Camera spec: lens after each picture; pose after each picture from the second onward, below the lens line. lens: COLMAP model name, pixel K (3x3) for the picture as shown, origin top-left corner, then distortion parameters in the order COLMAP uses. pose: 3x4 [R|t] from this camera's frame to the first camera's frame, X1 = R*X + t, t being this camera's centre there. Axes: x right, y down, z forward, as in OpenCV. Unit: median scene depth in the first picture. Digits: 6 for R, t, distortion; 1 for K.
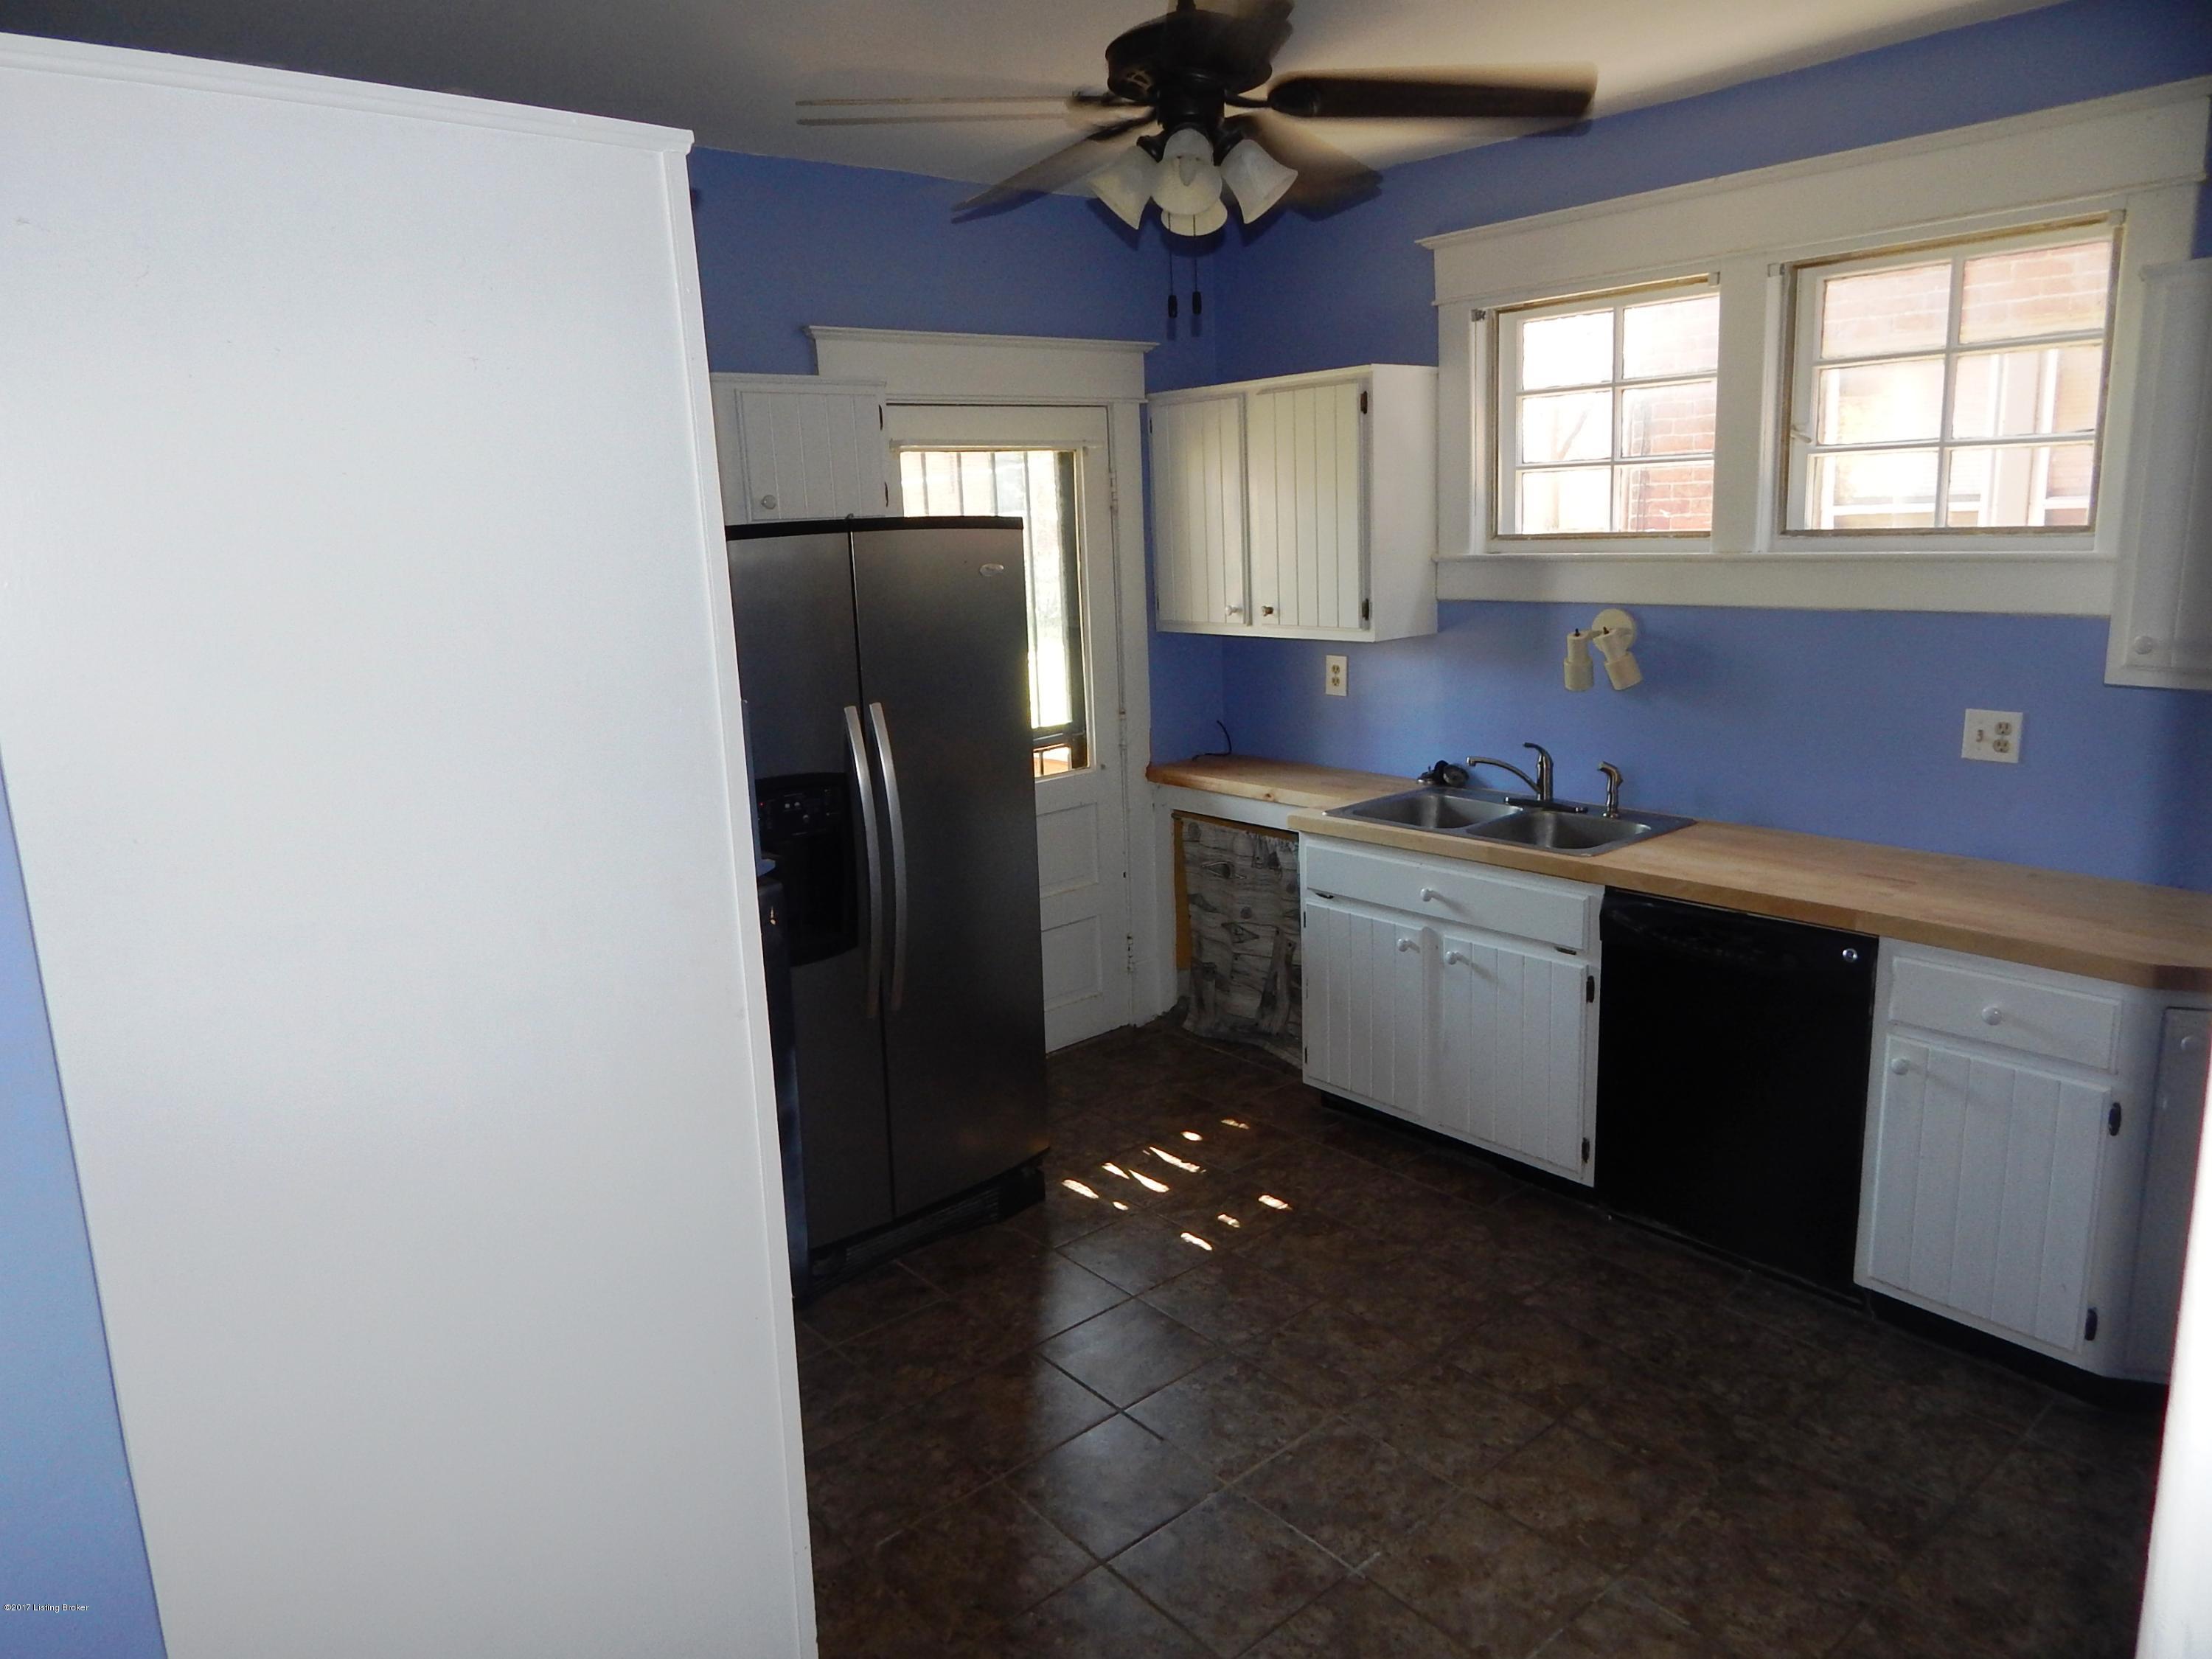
lens RADIAL K [[1452.9, 0, 1092.1], [0, 1452.9, 822.3], [0, 0, 1]] dist [-0.000077, 0.000973]
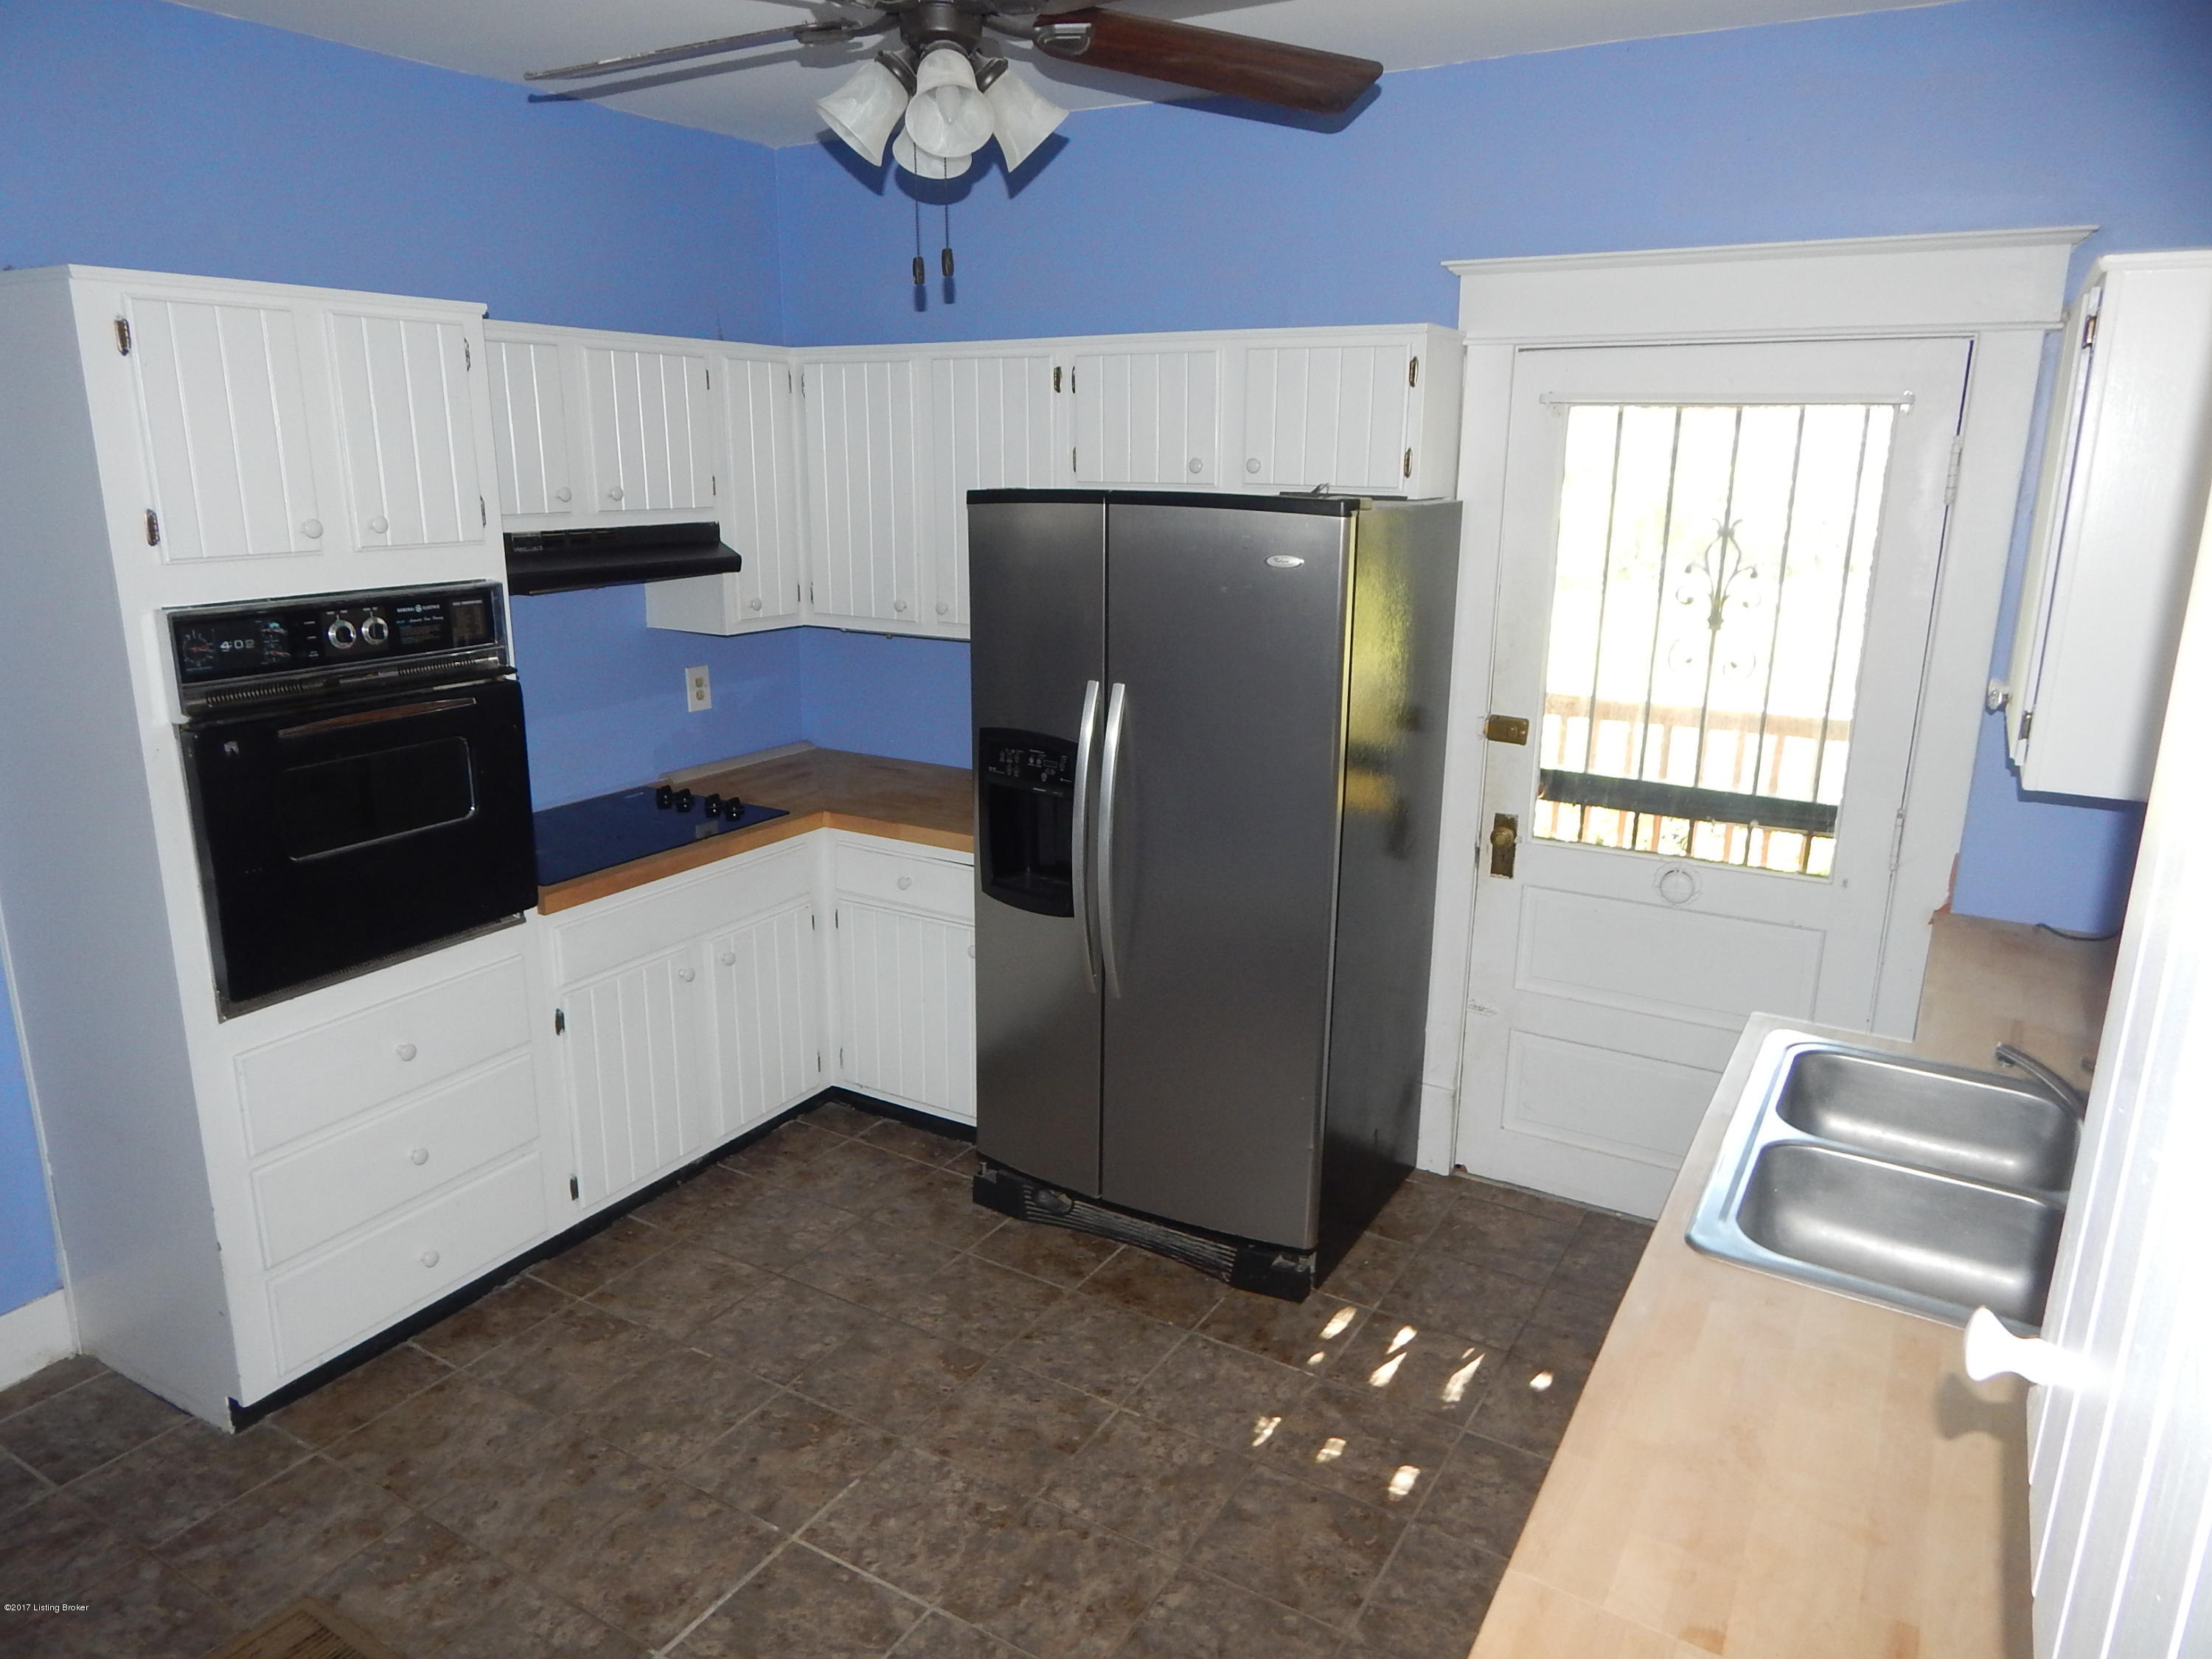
lens RADIAL K [[1452.9, 0, 1092.1], [0, 1452.9, 822.3], [0, 0, 1]] dist [-0.000077, 0.000973]
pose [[0.322033, 0.278978, -0.904691, 0.760674], [-0.221619, 0.951260, 0.214451, -0.202384], [0.920424, 0.131437, 0.368164, 0.659351]]
